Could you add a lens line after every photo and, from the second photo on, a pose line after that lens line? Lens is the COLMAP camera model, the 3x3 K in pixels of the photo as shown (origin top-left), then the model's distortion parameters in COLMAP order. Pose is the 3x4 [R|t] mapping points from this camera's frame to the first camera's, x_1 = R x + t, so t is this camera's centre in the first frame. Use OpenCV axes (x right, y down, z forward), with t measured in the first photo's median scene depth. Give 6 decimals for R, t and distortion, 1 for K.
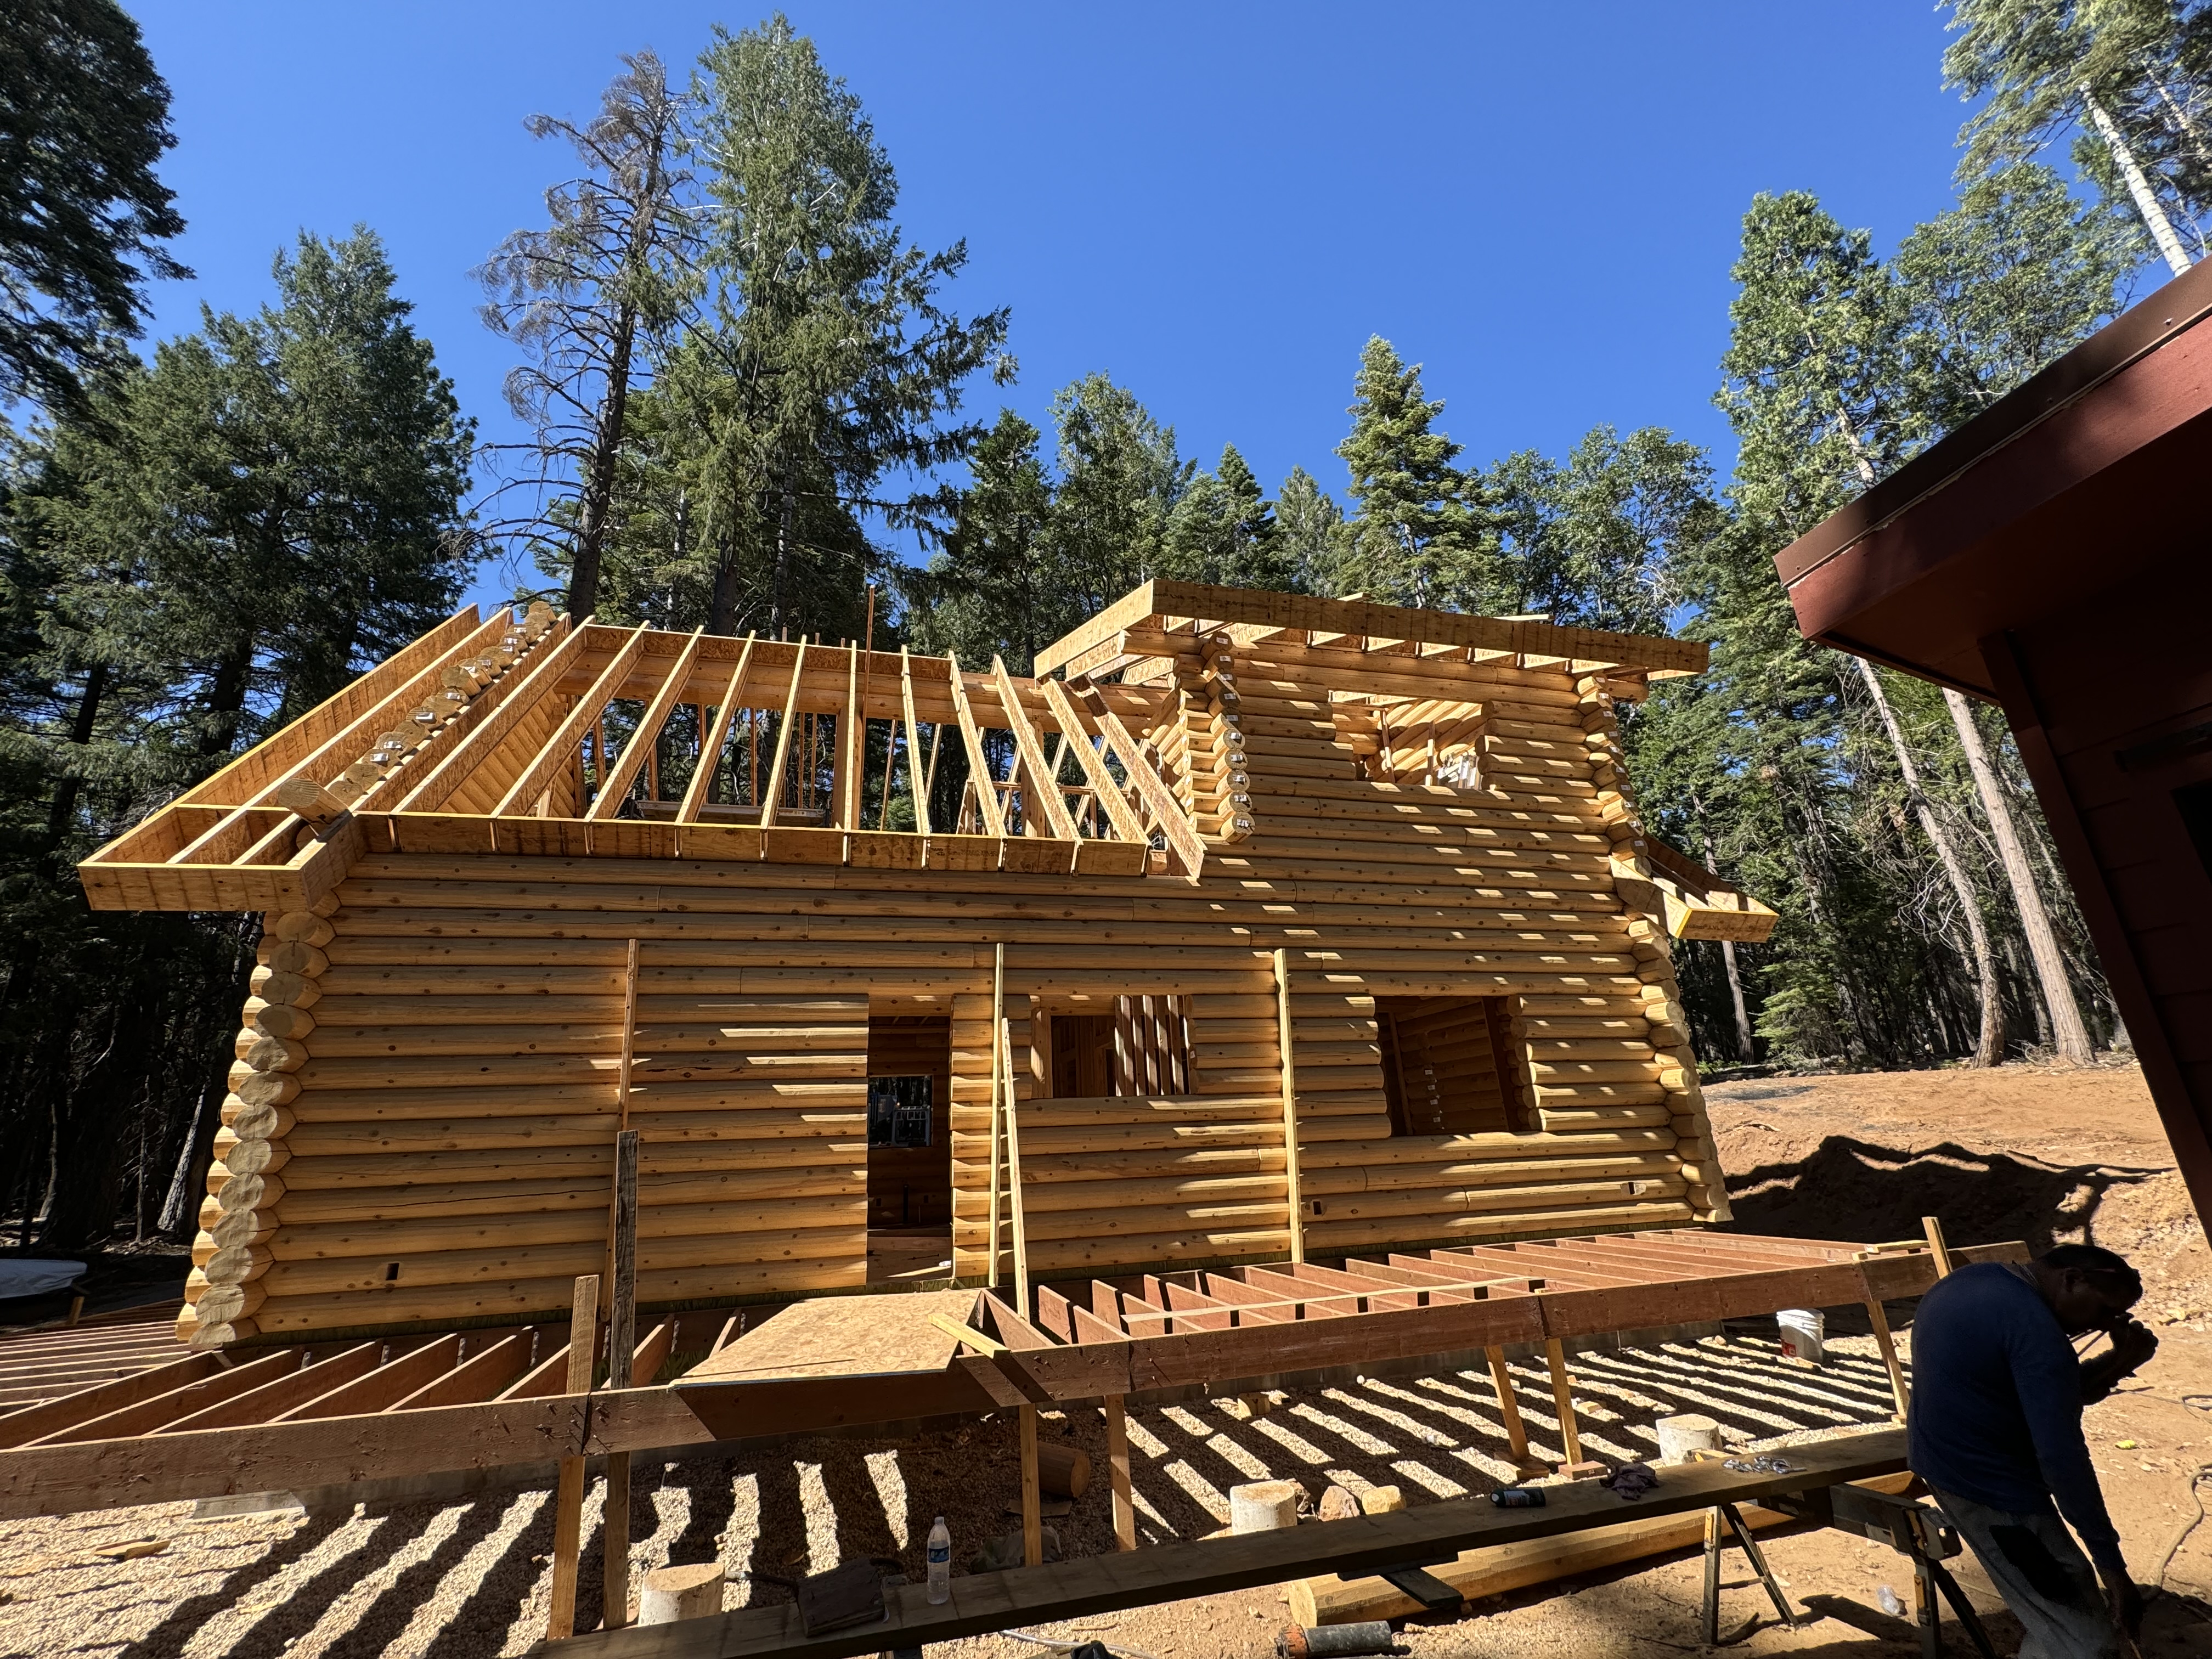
lens RADIAL K [[972.7, 0, 1108.5], [0, 972.7, 835.8], [0, 0, 1]] dist [0.003821, 0.000436]
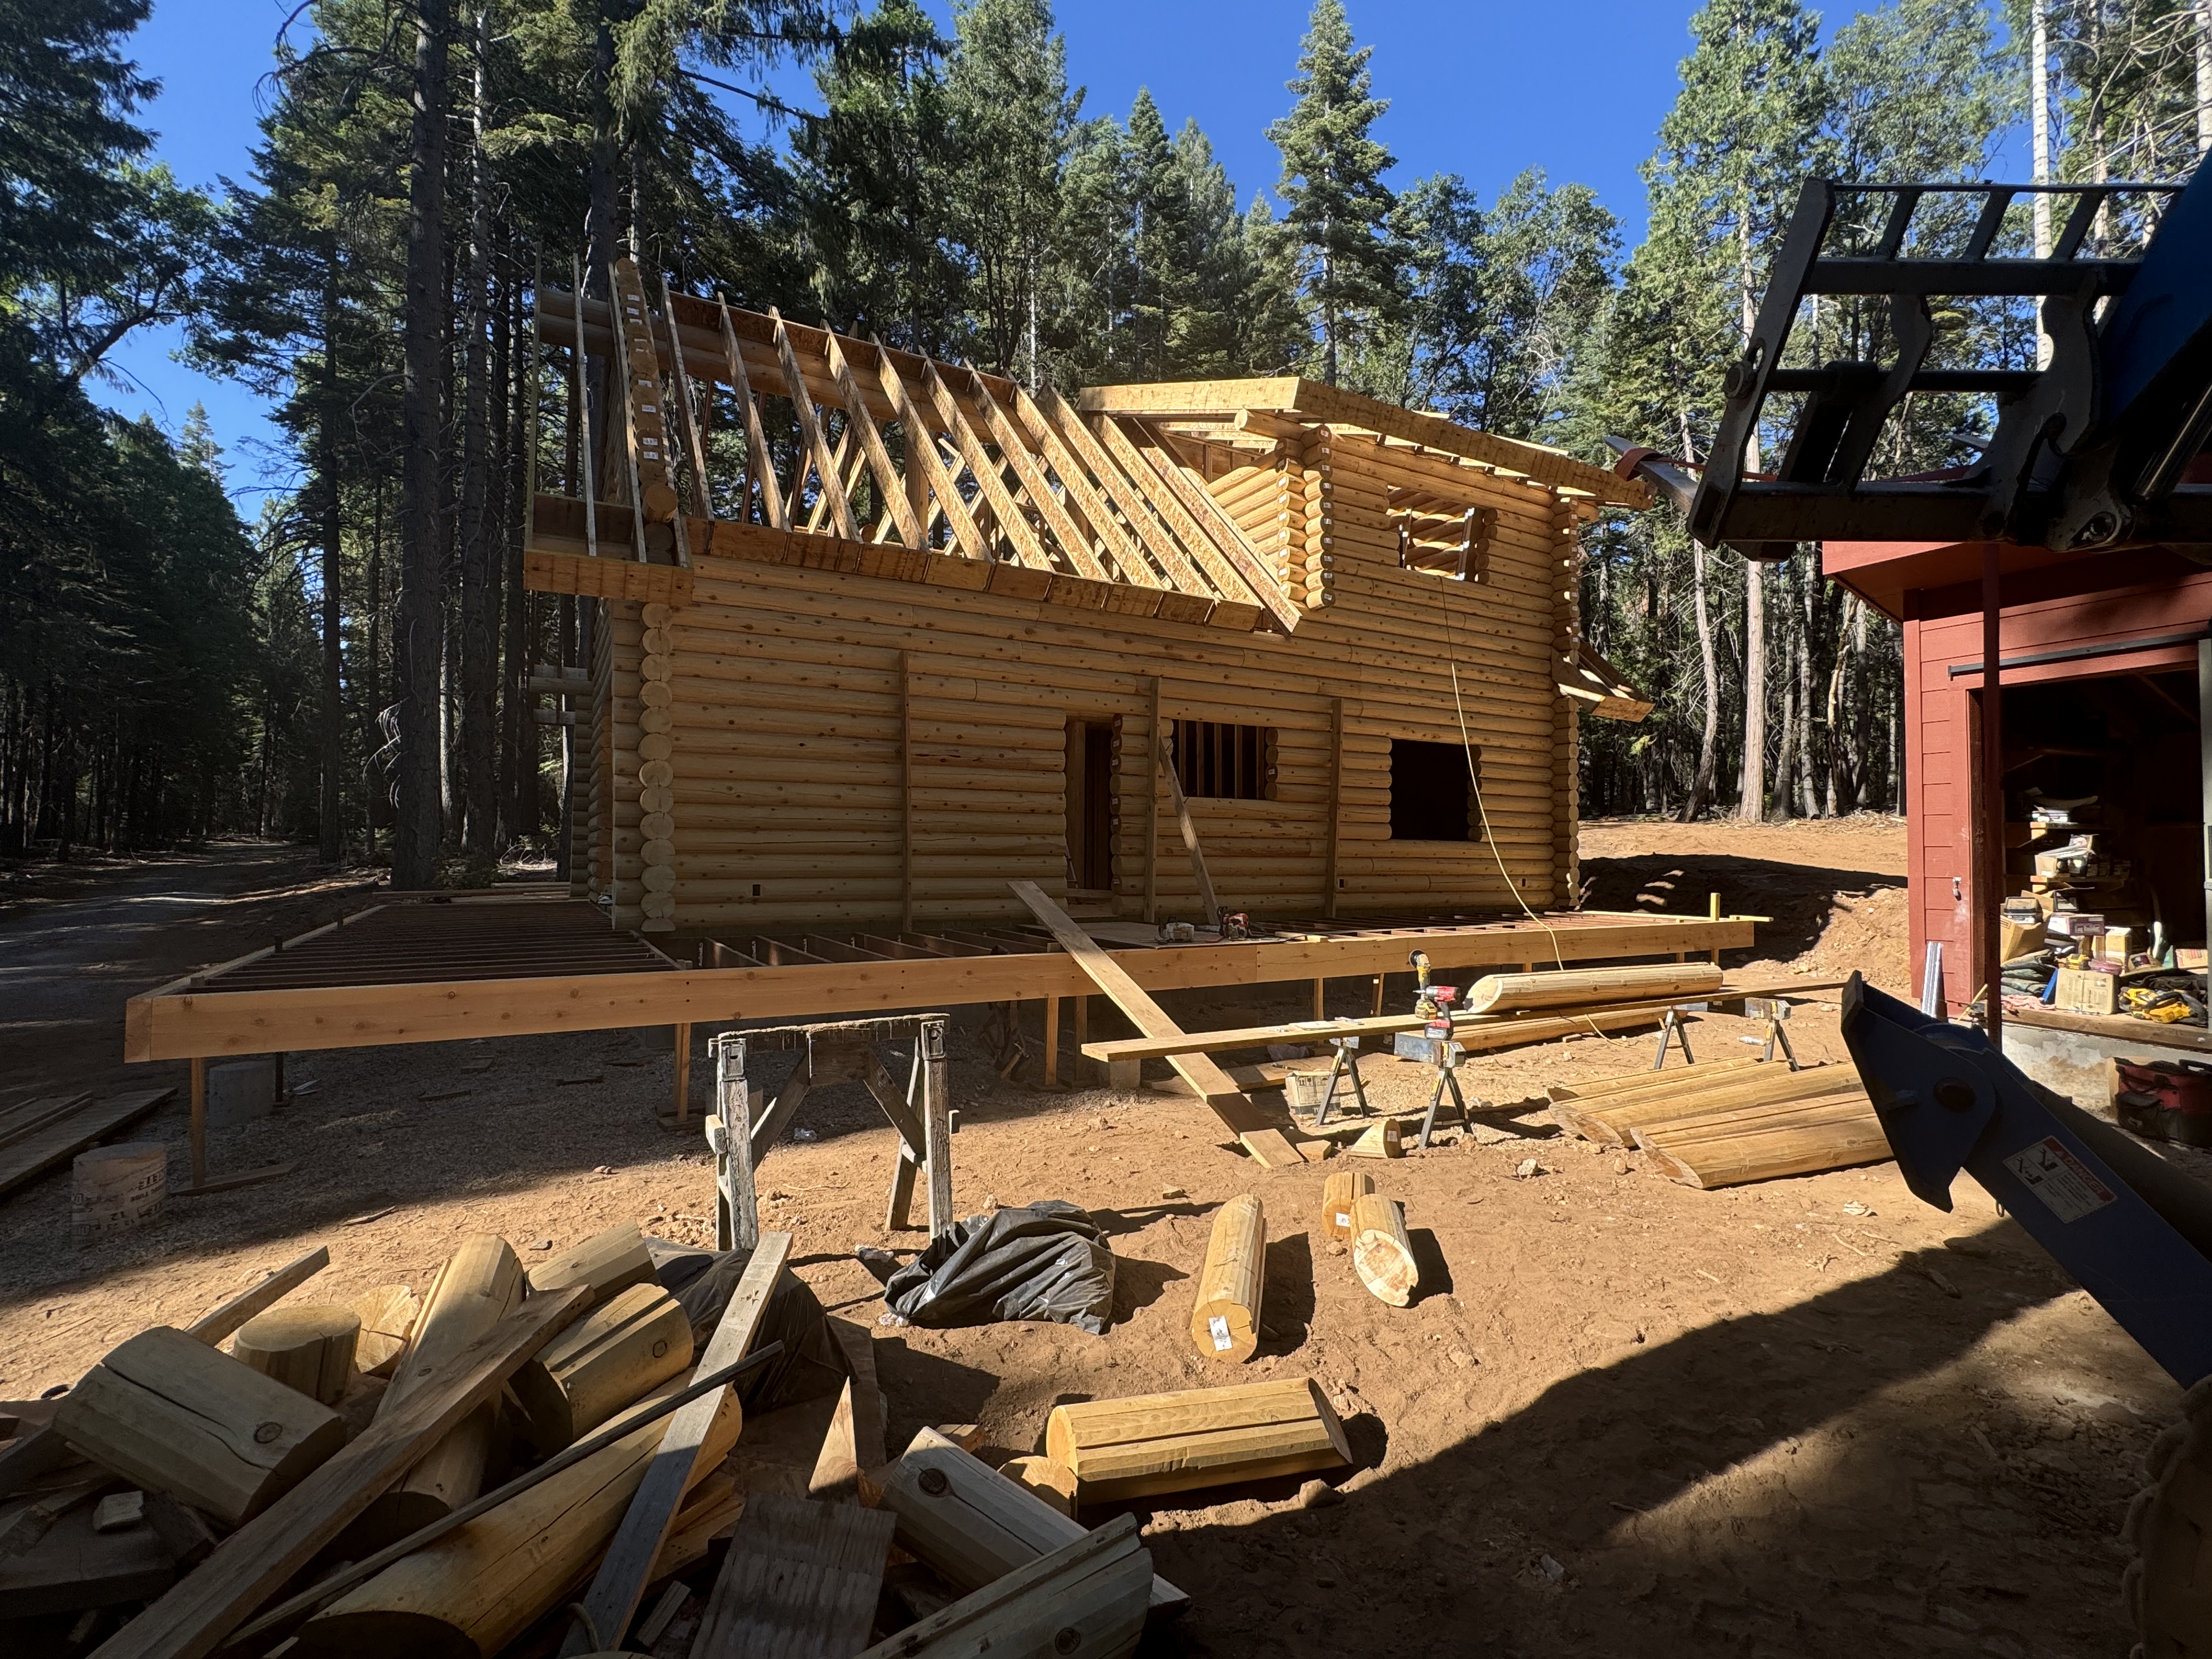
lens RADIAL K [[1027.8, 0, 1105.8], [0, 1027.8, 824.4], [0, 0, 1]] dist [0.005334, -0.000243]
pose [[0.971280, 0.060958, 0.229998, -0.128798], [-0.122819, 0.956340, 0.265198, -0.014299], [-0.203790, -0.285830, 0.936360, -0.083303]]
